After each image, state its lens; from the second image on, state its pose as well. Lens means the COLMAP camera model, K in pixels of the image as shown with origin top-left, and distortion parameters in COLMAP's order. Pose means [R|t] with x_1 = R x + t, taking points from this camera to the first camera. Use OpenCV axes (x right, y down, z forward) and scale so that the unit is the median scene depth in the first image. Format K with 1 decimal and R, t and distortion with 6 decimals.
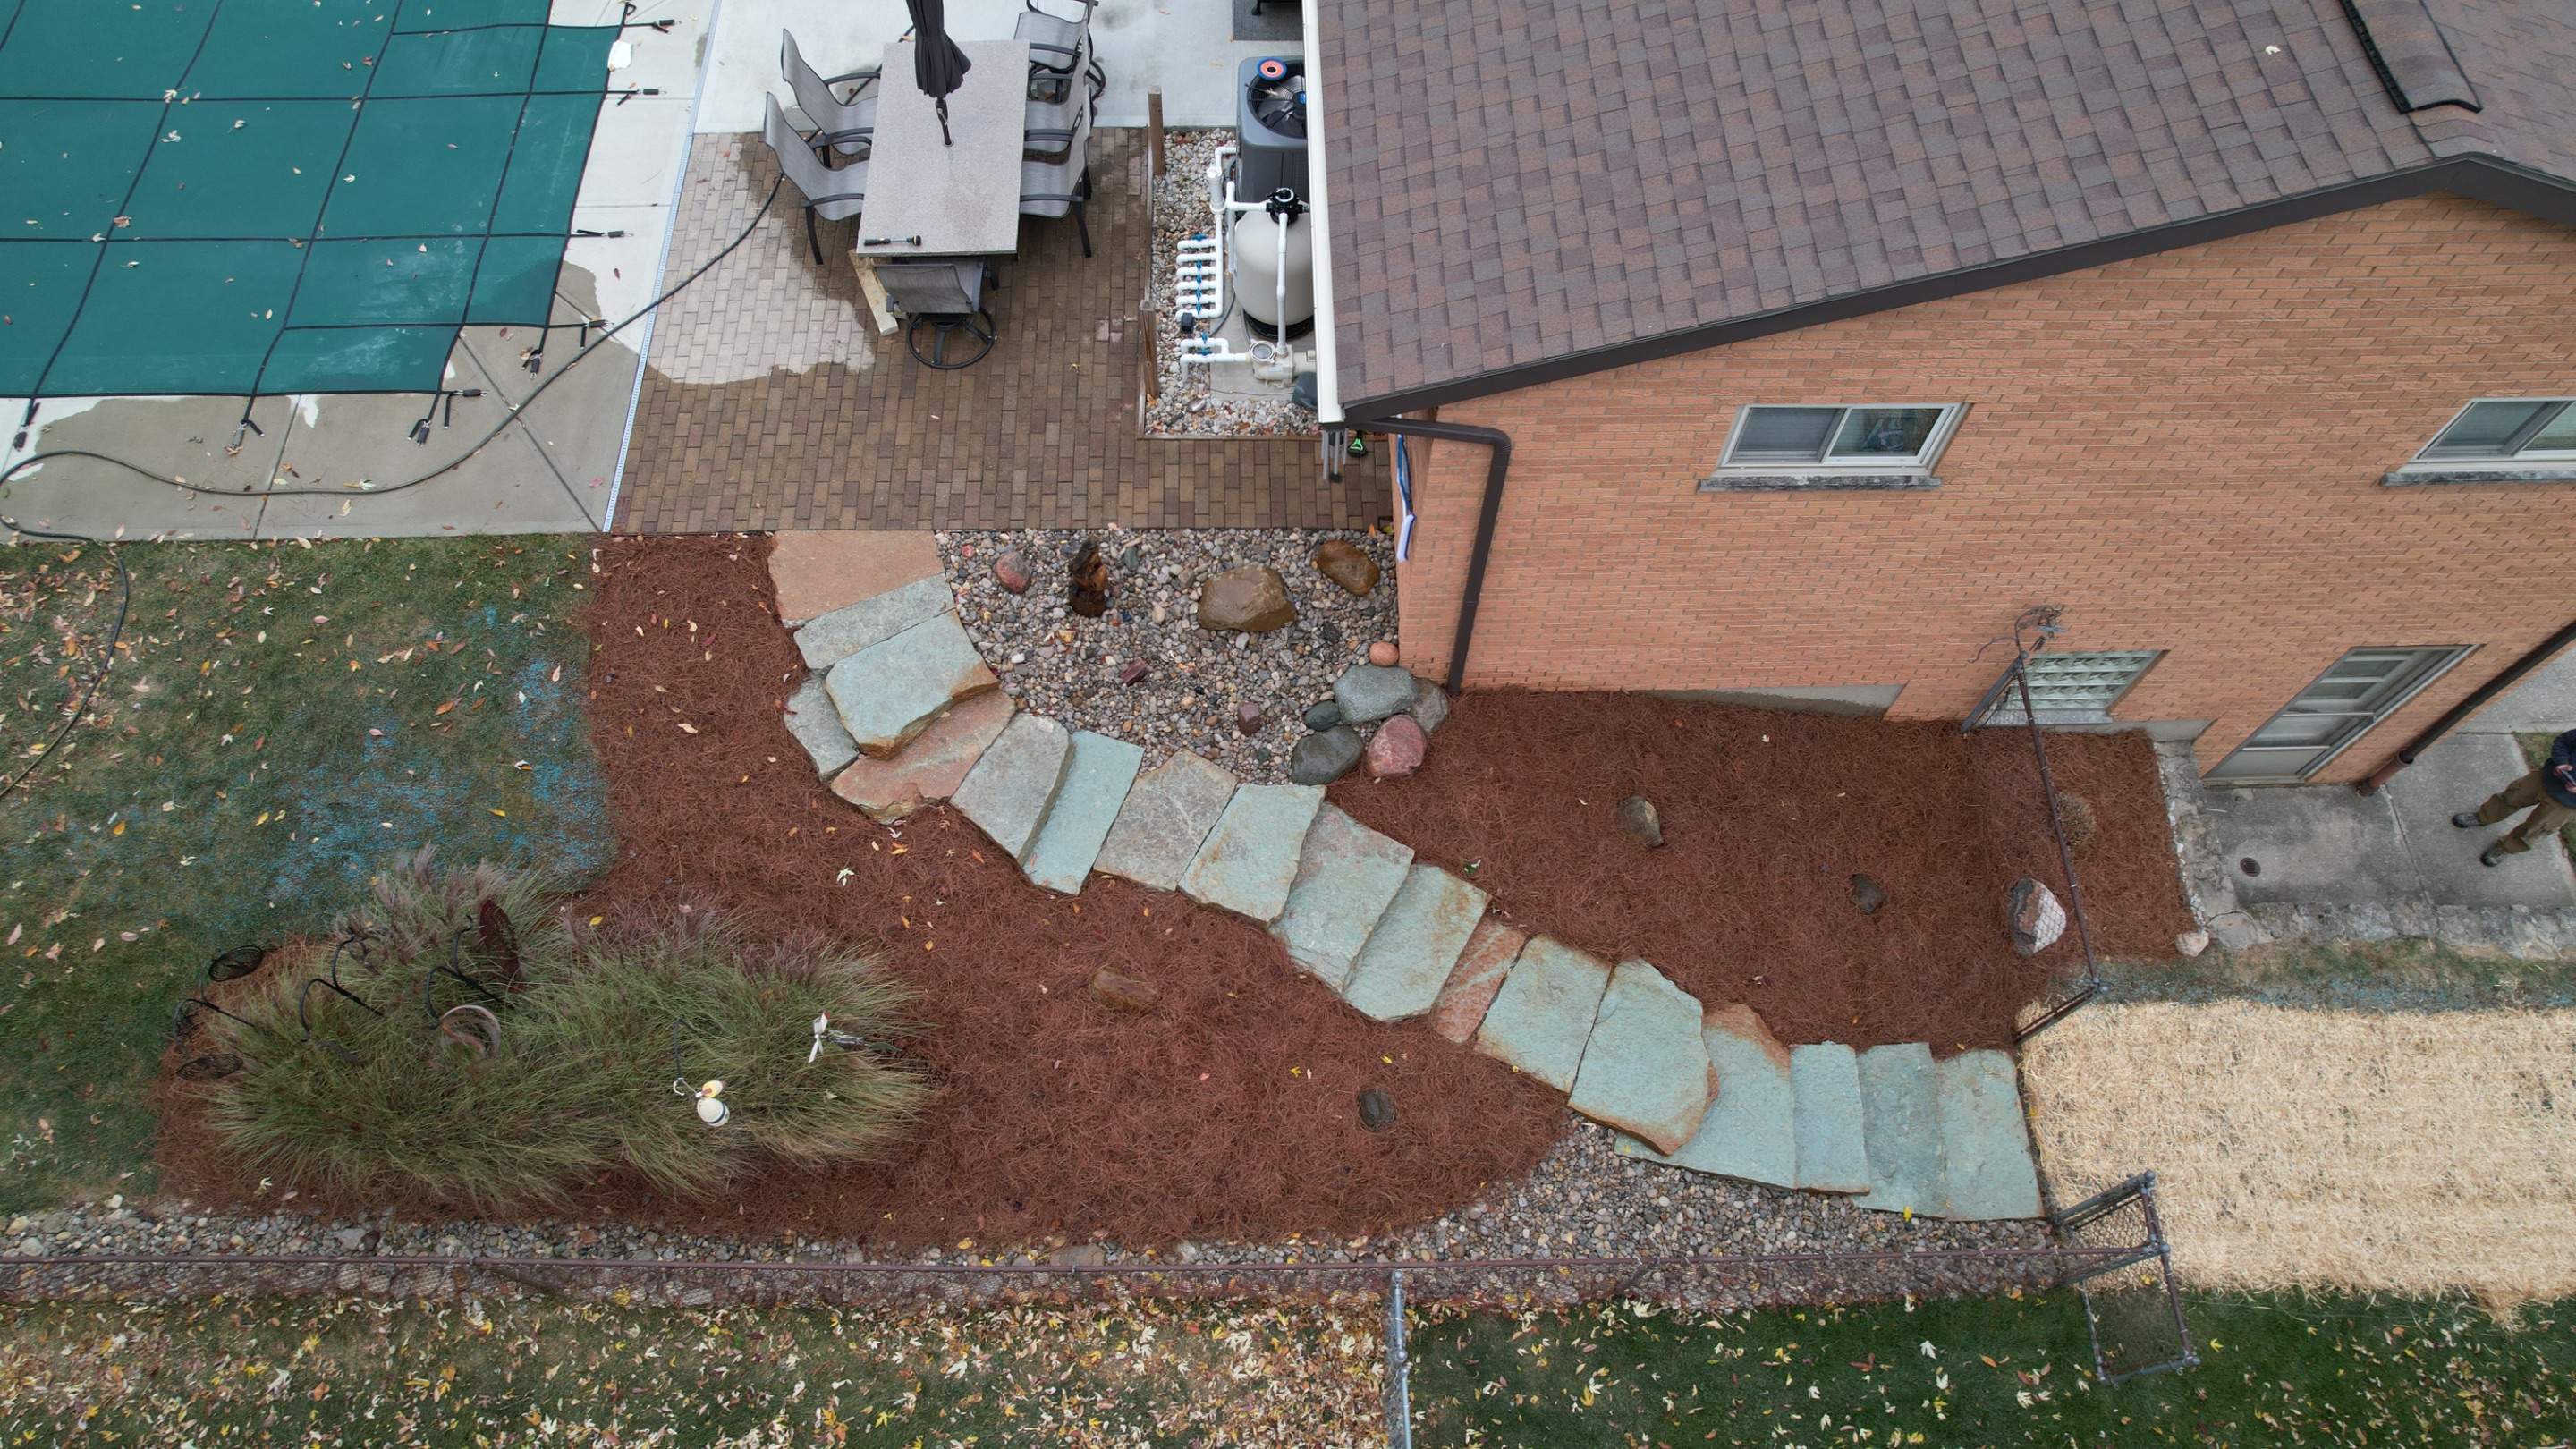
lens RADIAL K [[1651.4, 0, 1285.4], [0, 1651.4, 724.3], [0, 0, 1]] dist [-0.075057, 0.059950]
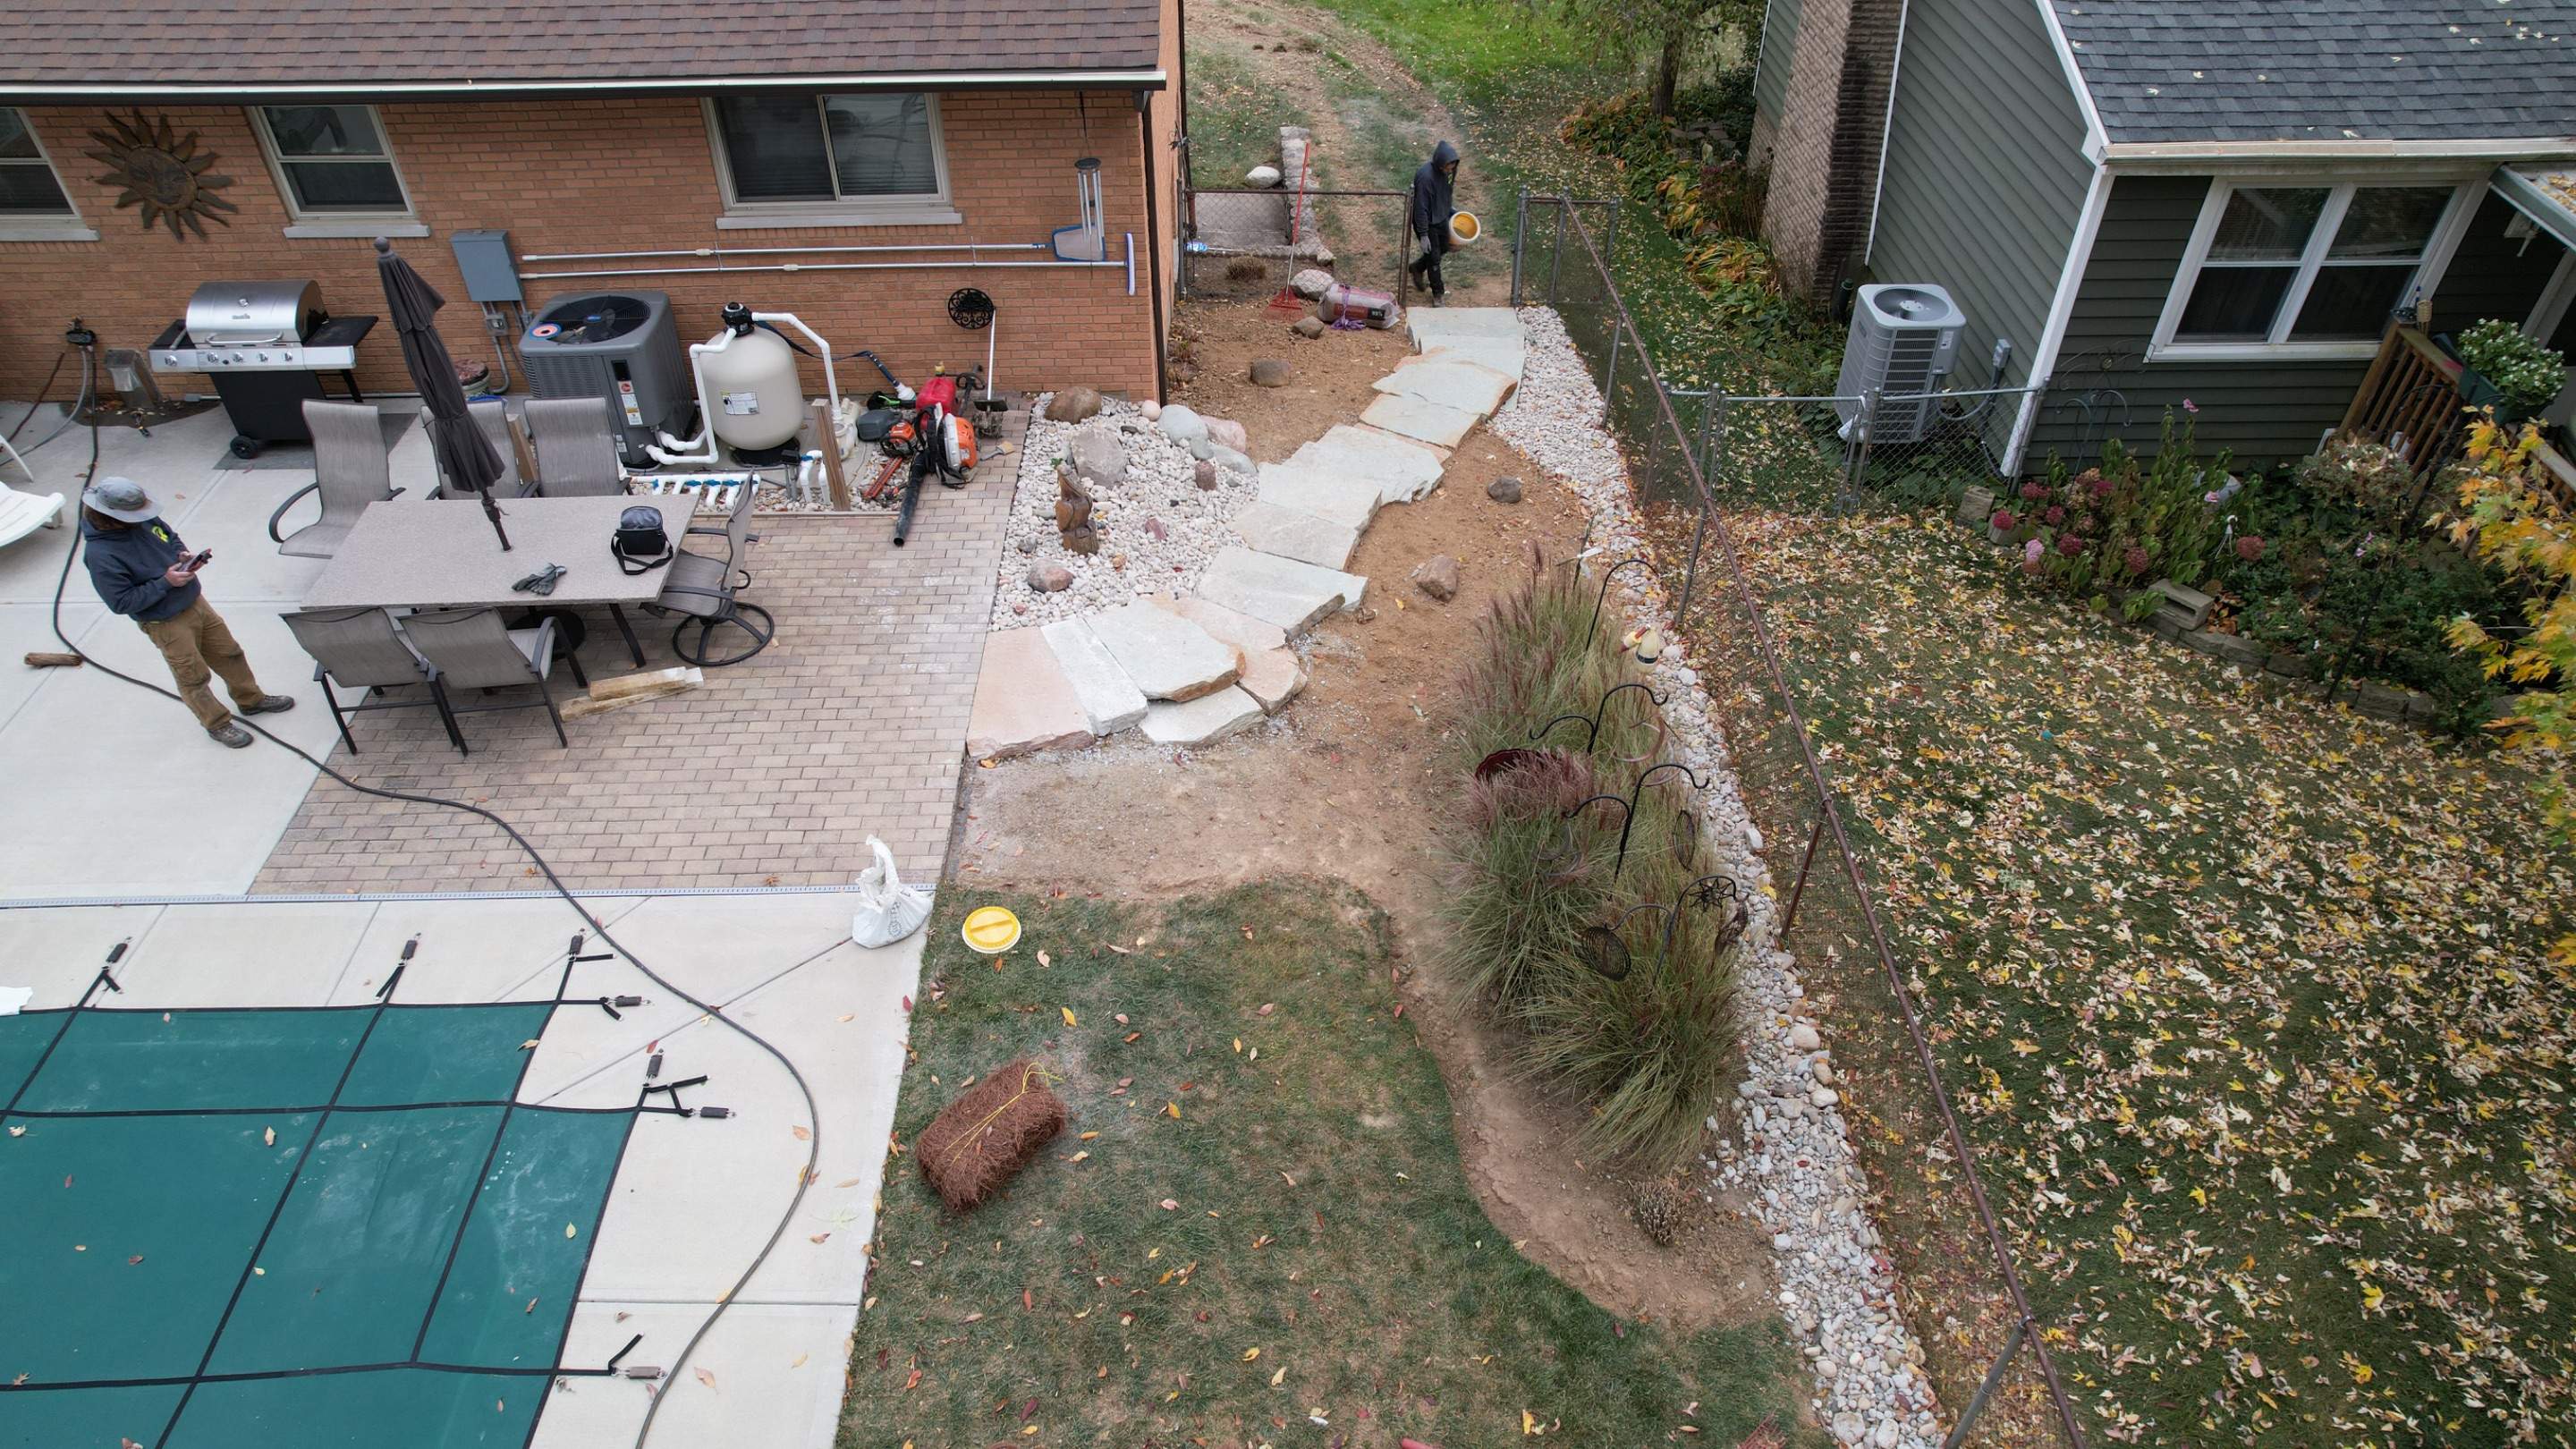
lens RADIAL K [[1651.4, 0, 1304.6], [0, 1651.4, 710.4], [0, 0, 1]] dist [-0.075057, 0.059950]
pose [[-0.005311, -0.665028, 0.746800, -0.992389], [0.885107, 0.344412, 0.312995, -0.247116], [-0.465357, 0.662660, 0.586791, 0.400522]]
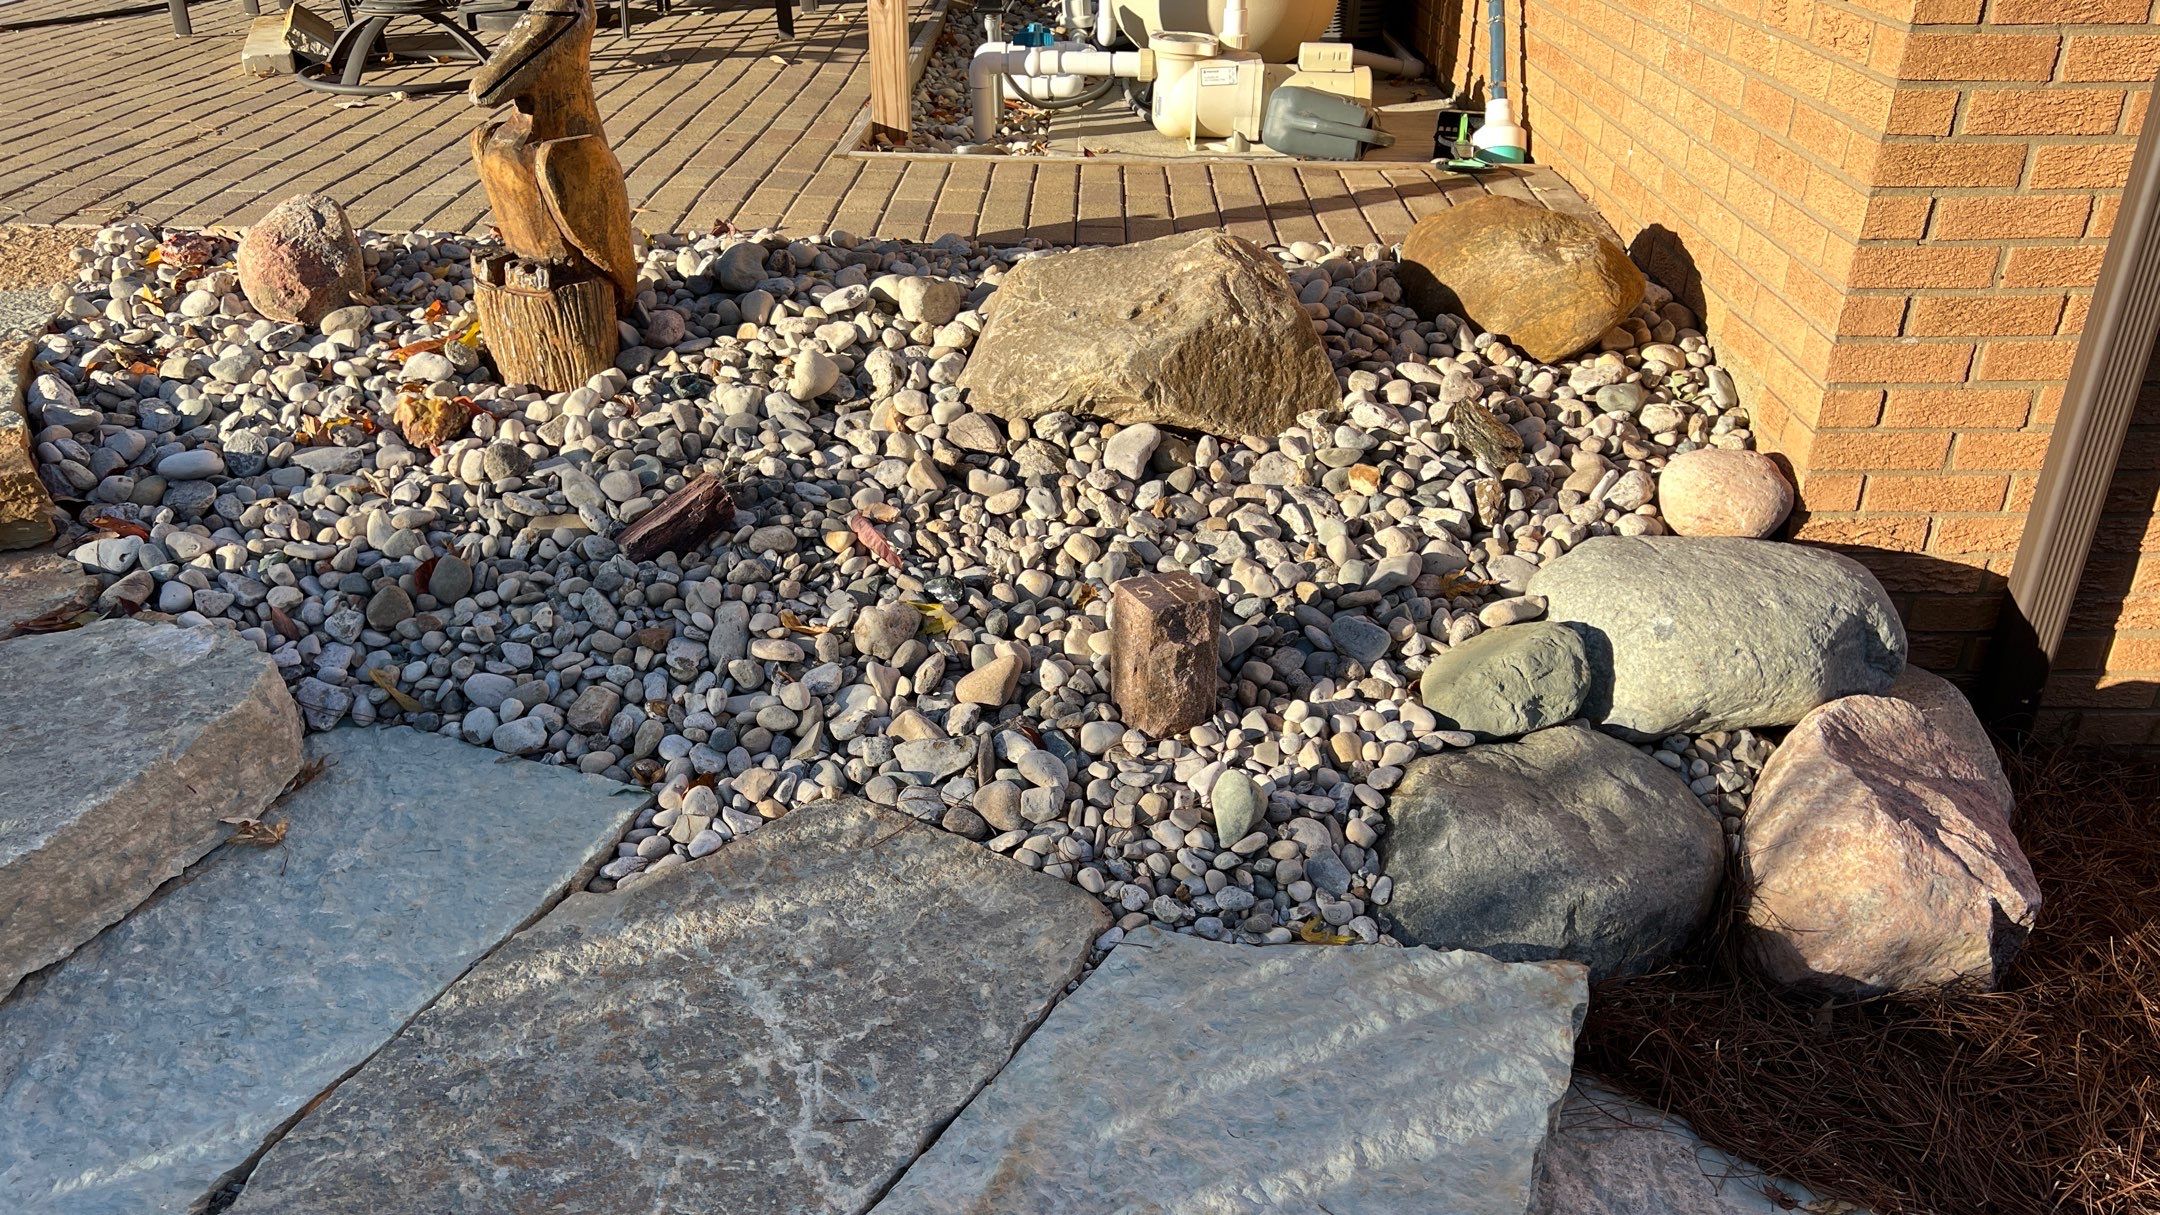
lens RADIAL K [[1634.1, 0, 1074.0], [0, 1634.1, 600.6], [0, 0, 1]] dist [0.031924, -0.013833]
pose [[0.999236, 0.008118, -0.038234, -0.025733], [-0.028589, 0.818845, -0.573303, 0.110603], [0.026654, 0.573958, 0.818451, 0.825757]]
